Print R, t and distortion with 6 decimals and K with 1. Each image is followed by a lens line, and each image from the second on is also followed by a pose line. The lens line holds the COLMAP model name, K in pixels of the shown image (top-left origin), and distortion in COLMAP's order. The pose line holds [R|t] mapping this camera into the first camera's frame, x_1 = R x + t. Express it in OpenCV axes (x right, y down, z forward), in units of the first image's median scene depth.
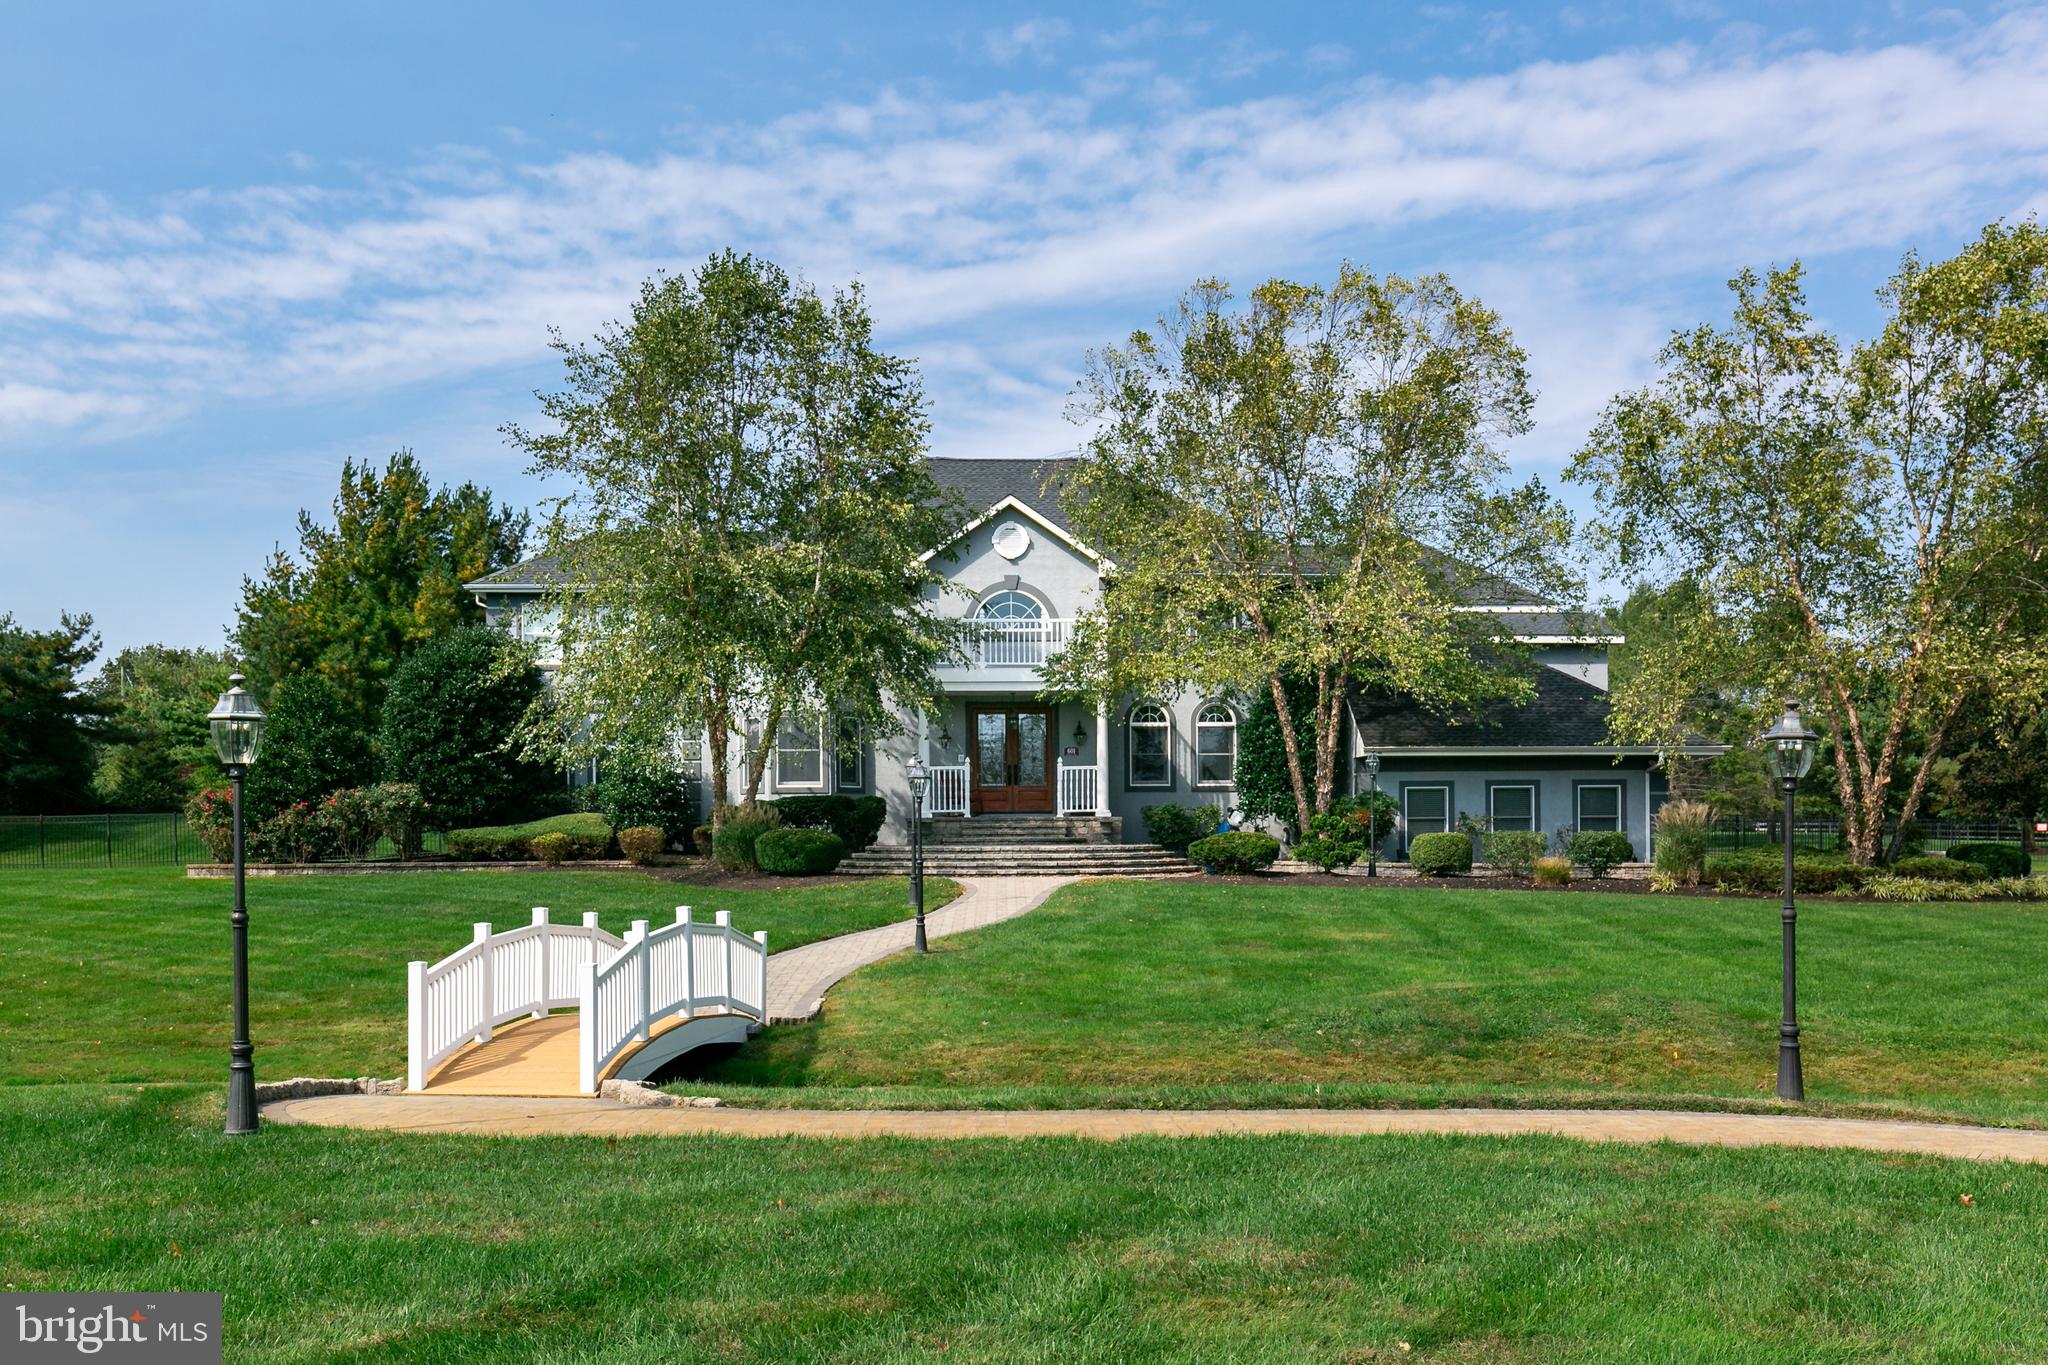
lens RADIAL K [[1838.4, 0, 1022.7], [0, 1838.4, 686.9], [0, 0, 1]] dist [0.000036, 0.000003]
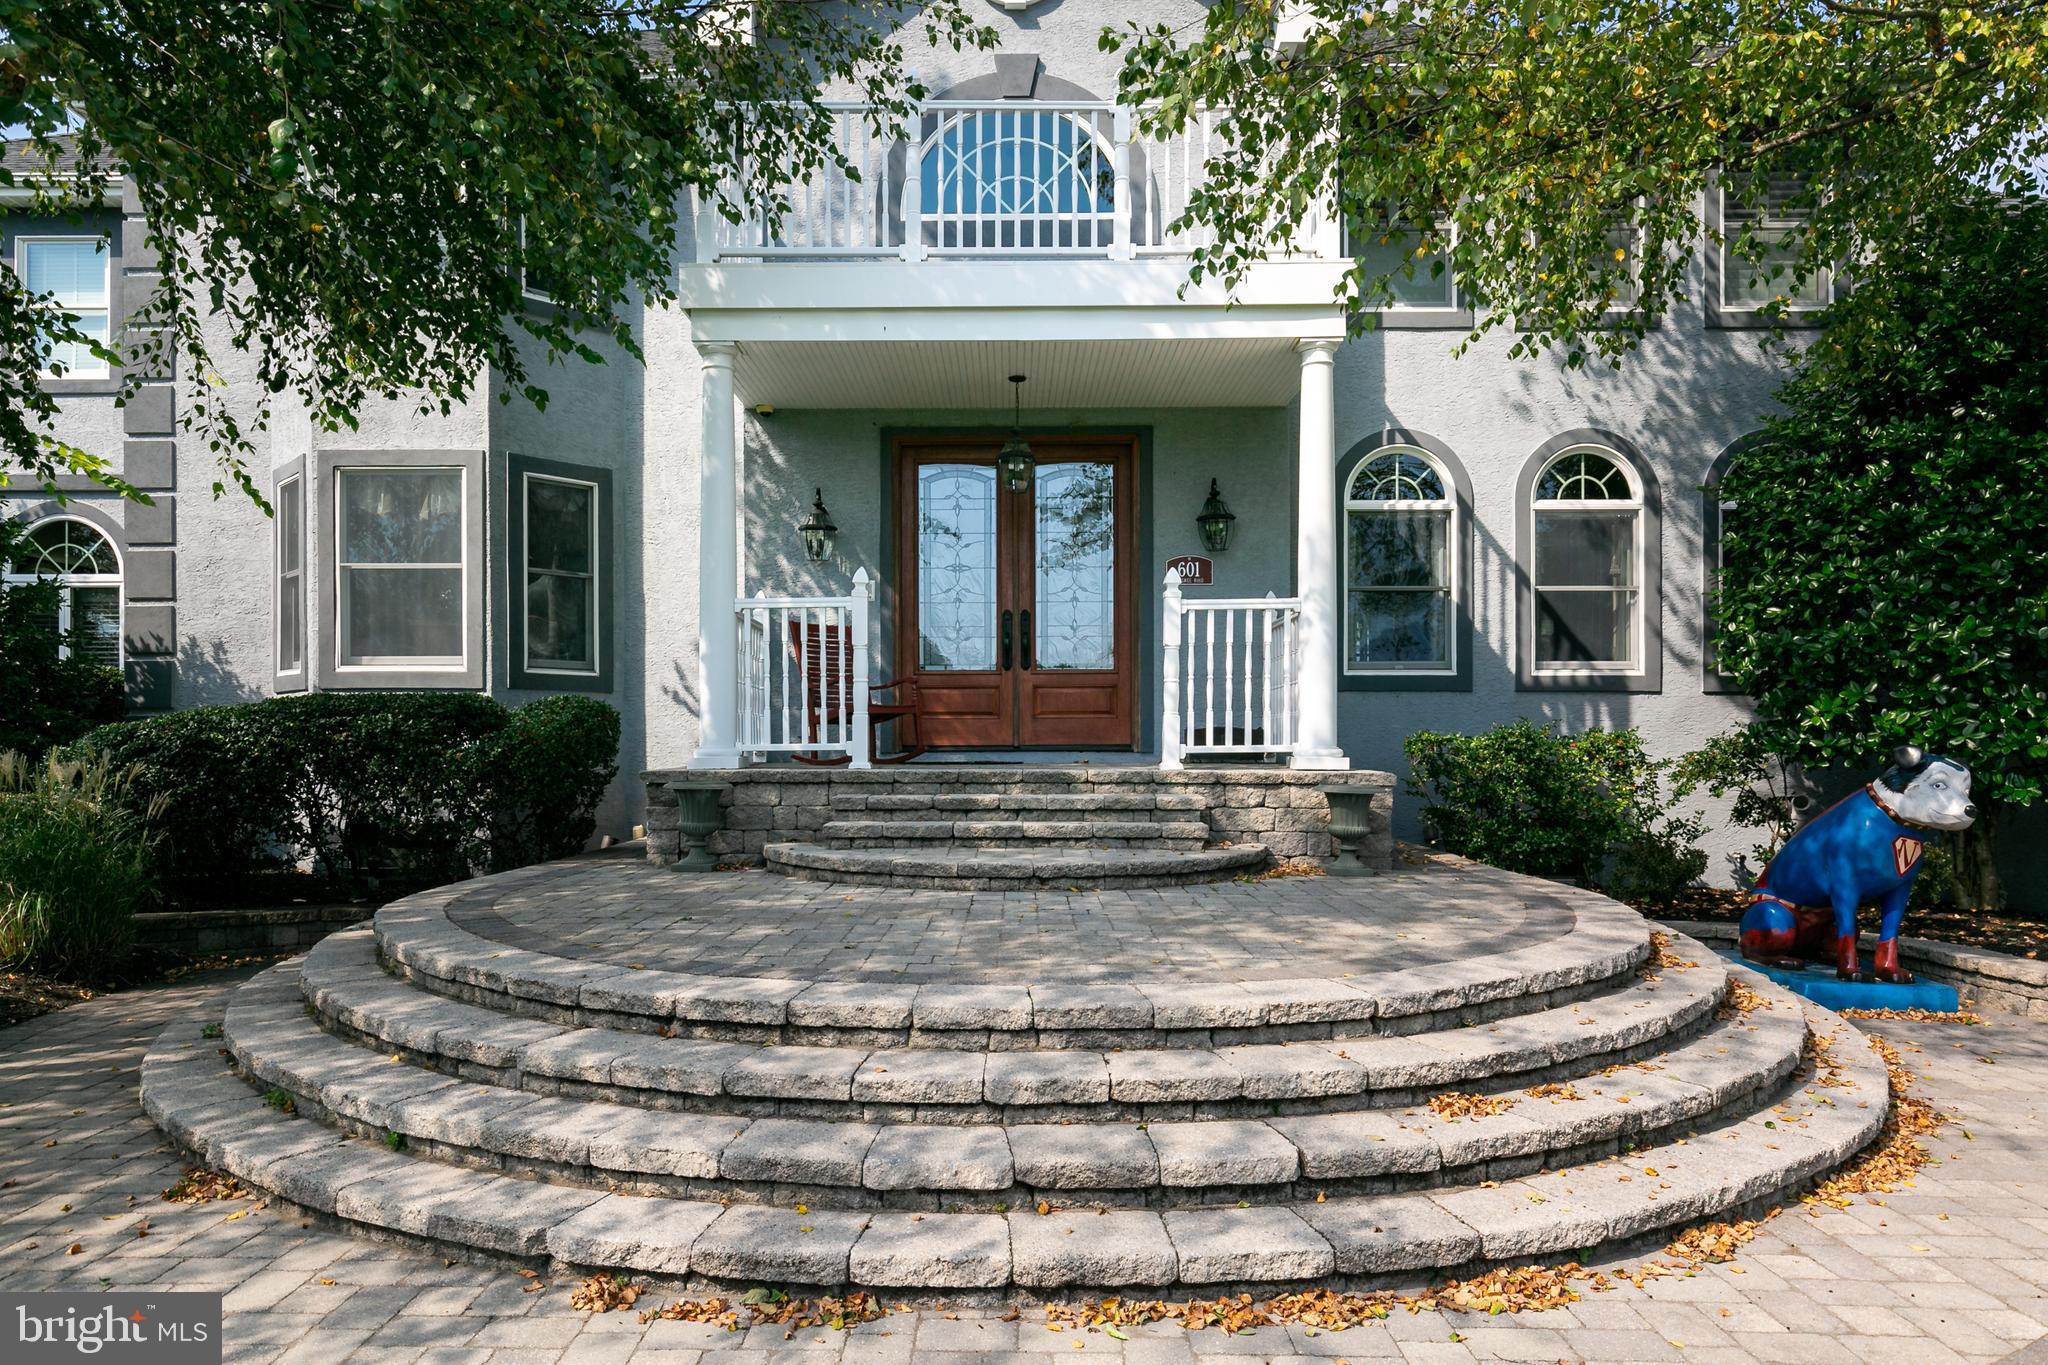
lens RADIAL K [[1297.0, 0, 1025.8], [0, 1297.0, 680.8], [0, 0, 1]] dist [0.000126, 0.000005]
pose [[0.999908, 0.005302, 0.012516, -0.006739], [-0.005652, 0.999589, 0.028089, 0.048273], [-0.012362, -0.028158, 0.999527, 0.750959]]
